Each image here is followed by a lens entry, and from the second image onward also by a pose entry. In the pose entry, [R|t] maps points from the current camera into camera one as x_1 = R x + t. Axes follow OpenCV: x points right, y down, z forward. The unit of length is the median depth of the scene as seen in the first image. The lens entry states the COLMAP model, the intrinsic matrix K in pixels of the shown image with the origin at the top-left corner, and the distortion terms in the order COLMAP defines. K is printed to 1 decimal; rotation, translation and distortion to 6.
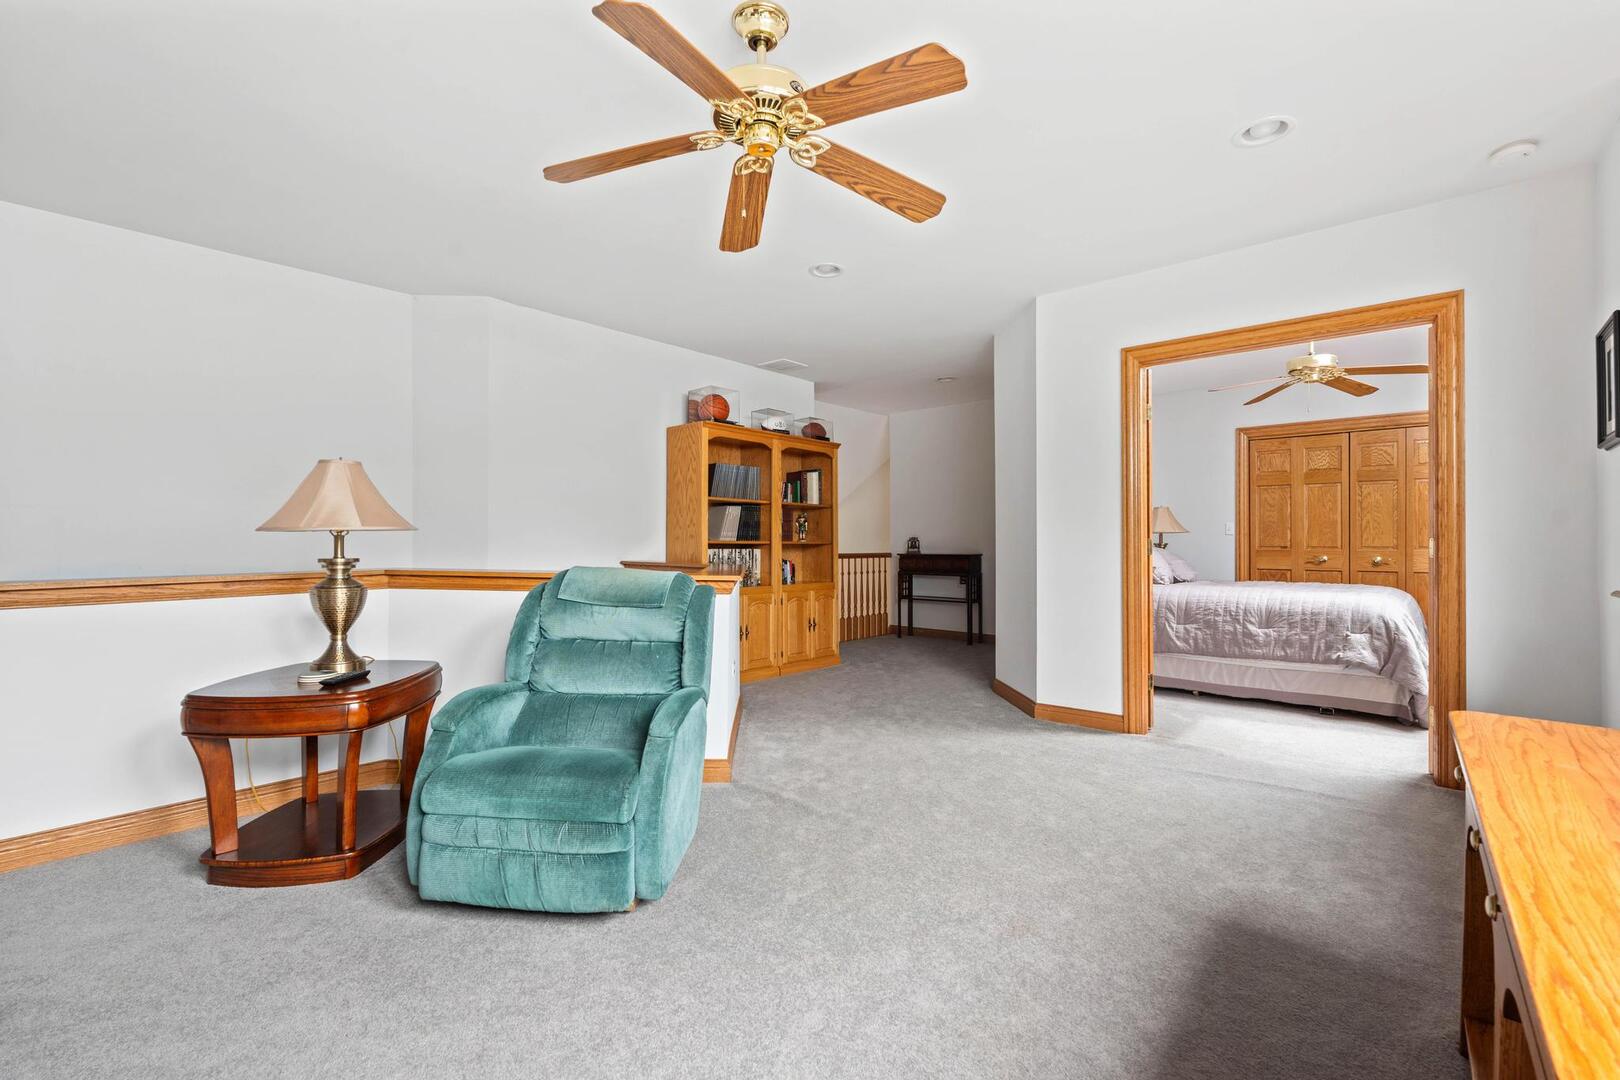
lens RADIAL K [[726.1, 0, 803.3], [0, 726.1, 538.7], [0, 0, 1]] dist [-0.007835, -0.000422]
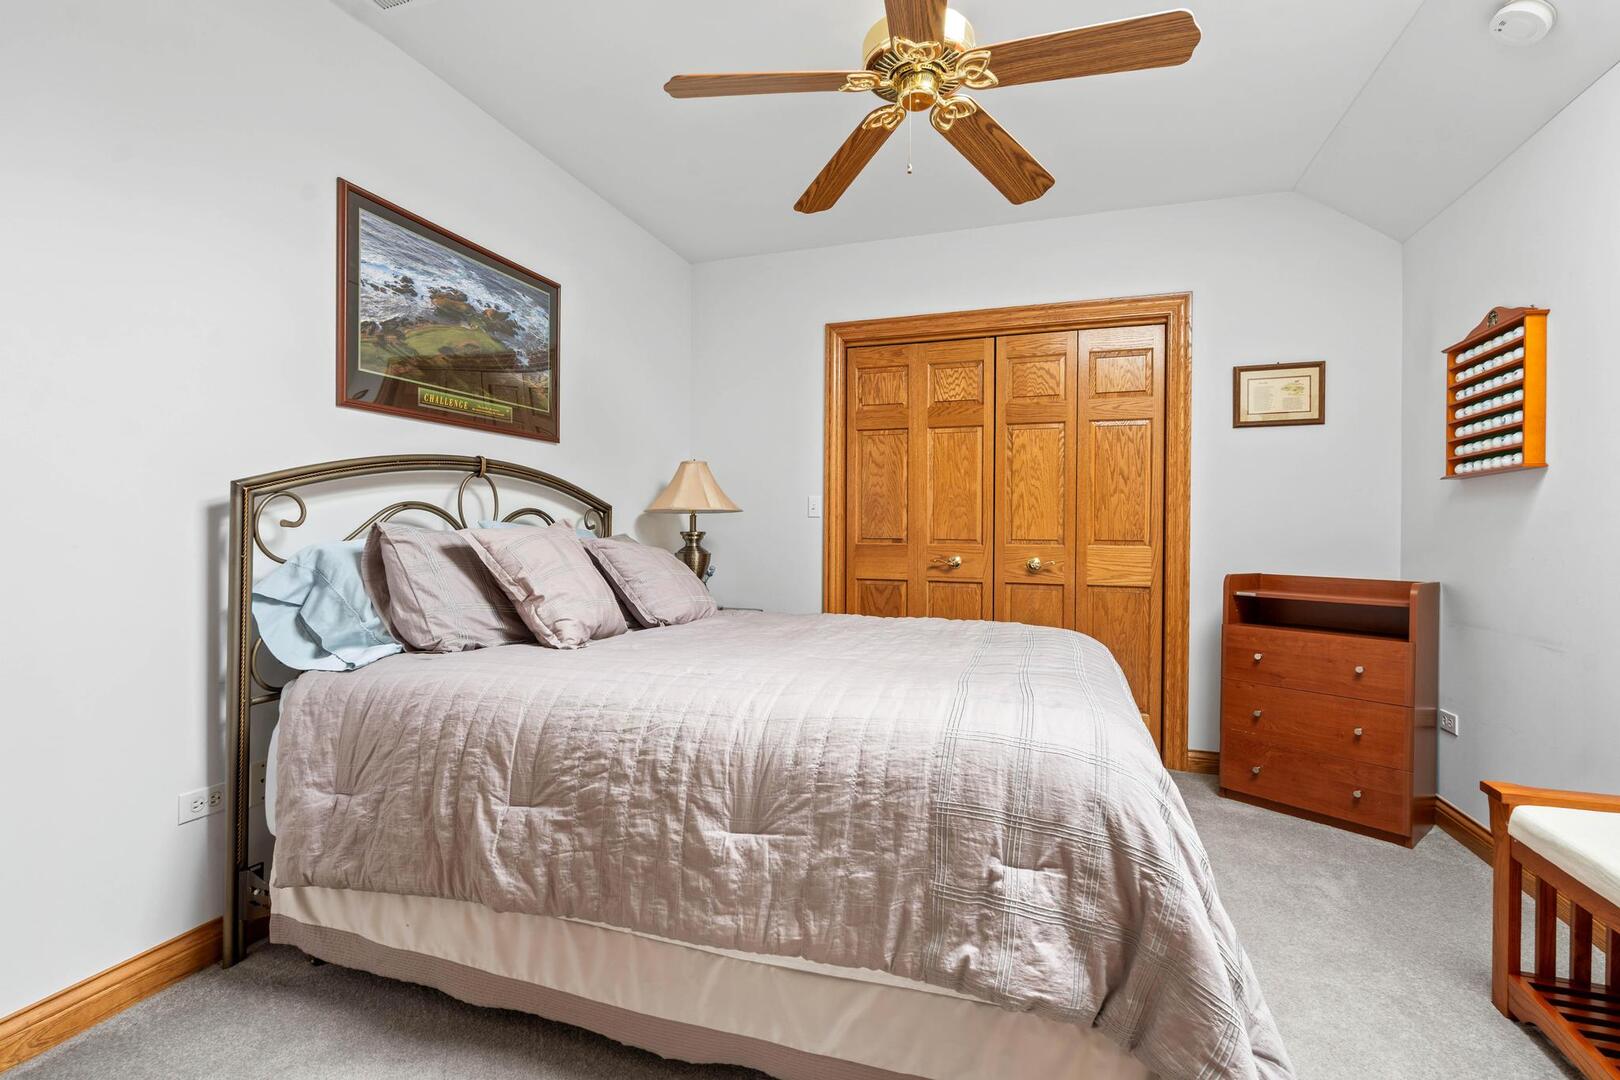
lens RADIAL K [[726.1, 0, 812.1], [0, 726.1, 534.2], [0, 0, 1]] dist [-0.007835, -0.000422]
pose [[0.918058, 0.005430, 0.396409, 0.538070], [-0.008402, 0.999948, 0.005761, 0.006423], [-0.396358, -0.008620, 0.918056, 0.719419]]
